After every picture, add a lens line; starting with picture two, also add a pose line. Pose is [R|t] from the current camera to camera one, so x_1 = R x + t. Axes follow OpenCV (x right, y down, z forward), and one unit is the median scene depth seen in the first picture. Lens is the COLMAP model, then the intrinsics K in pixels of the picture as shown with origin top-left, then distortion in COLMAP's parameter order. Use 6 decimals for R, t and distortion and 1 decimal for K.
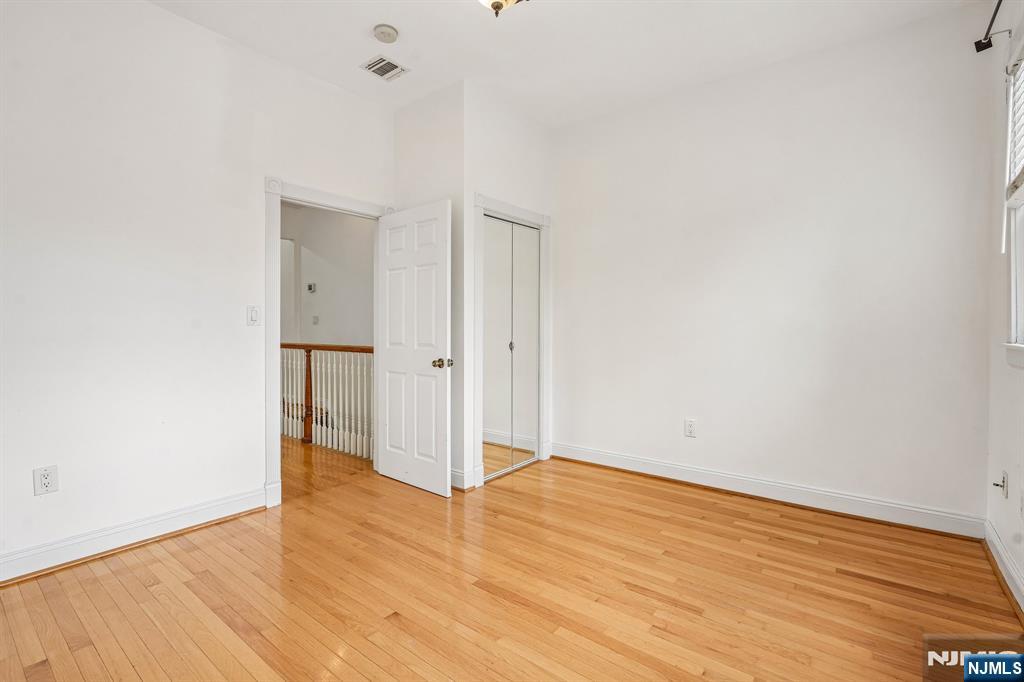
lens RADIAL K [[465.8, 0, 512.3], [0, 465.8, 336.1], [0, 0, 1]] dist [-0.004722, 0.003746]
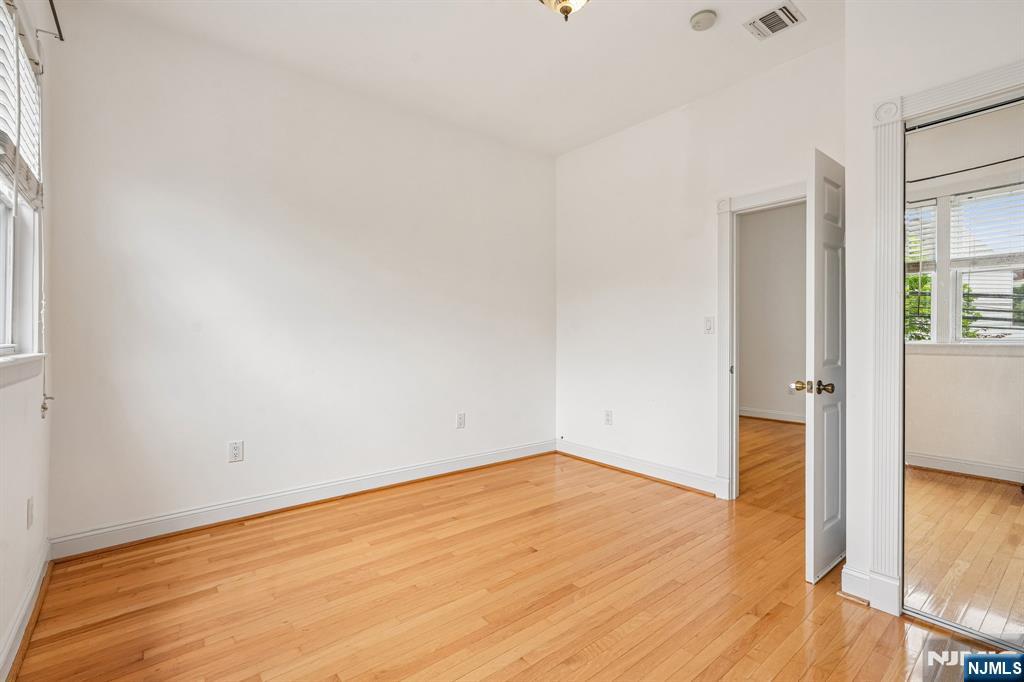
lens RADIAL K [[465.8, 0, 516.0], [0, 465.8, 338.0], [0, 0, 1]] dist [-0.004722, 0.003746]
pose [[-0.222425, 0.007546, -0.974921, 0.728492], [-0.006797, 0.999934, 0.009291, -0.020457], [0.974926, 0.008693, -0.222359, 0.845981]]
